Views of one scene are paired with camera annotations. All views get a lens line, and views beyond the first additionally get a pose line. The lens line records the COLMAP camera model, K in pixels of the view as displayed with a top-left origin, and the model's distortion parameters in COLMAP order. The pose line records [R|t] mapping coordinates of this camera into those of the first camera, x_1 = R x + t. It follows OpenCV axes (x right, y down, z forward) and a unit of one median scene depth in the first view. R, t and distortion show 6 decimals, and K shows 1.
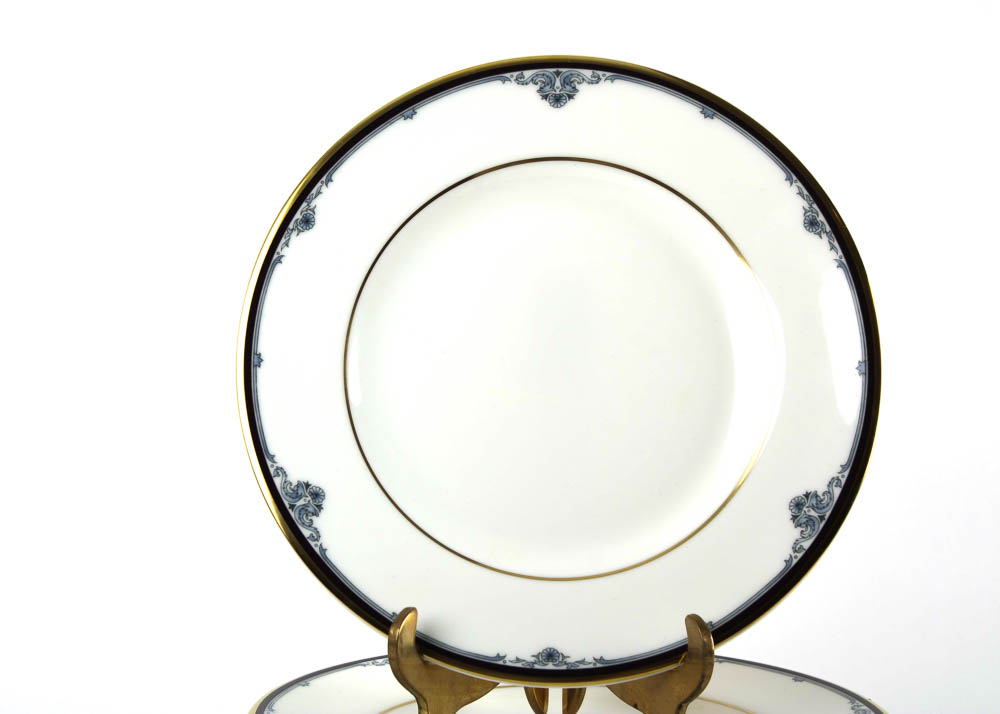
lens RADIAL K [[2586.1, 0, 458.3], [0, 2586.1, 375.7], [0, 0, 1]] dist [0.224197, 0.000000]
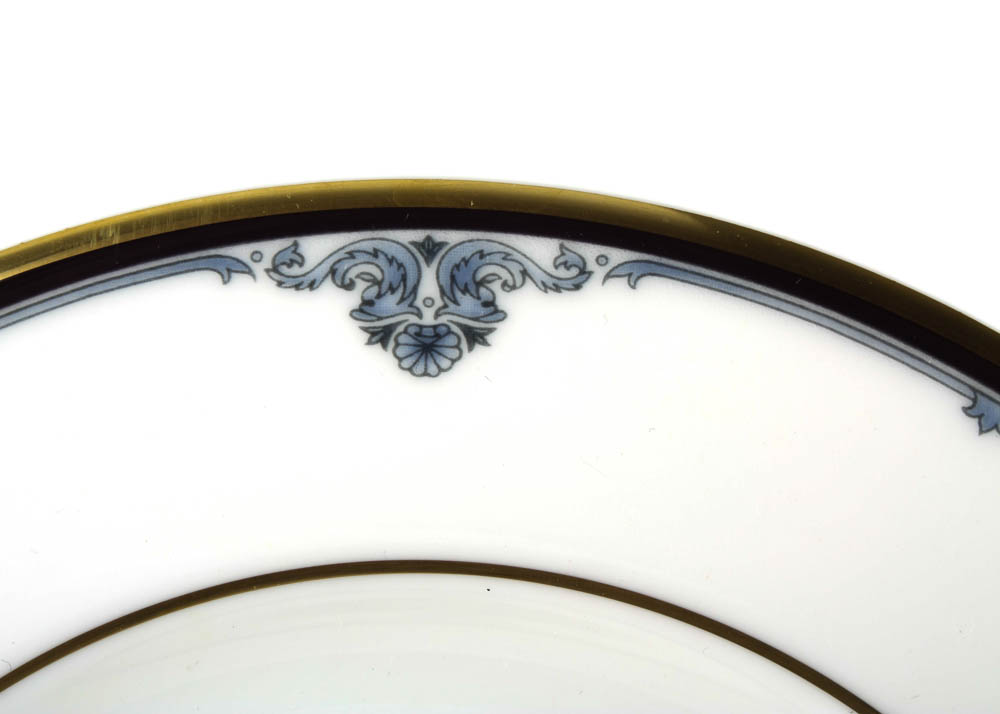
lens RADIAL K [[2586.1, 0, 500.1], [0, 2586.1, 359.6], [0, 0, 1]] dist [0.224197, 0.000000]
pose [[0.996908, 0.022574, 0.075271, 0.025769], [-0.010374, 0.987273, -0.158694, -0.063049], [-0.077896, 0.157422, 0.984454, 0.738930]]
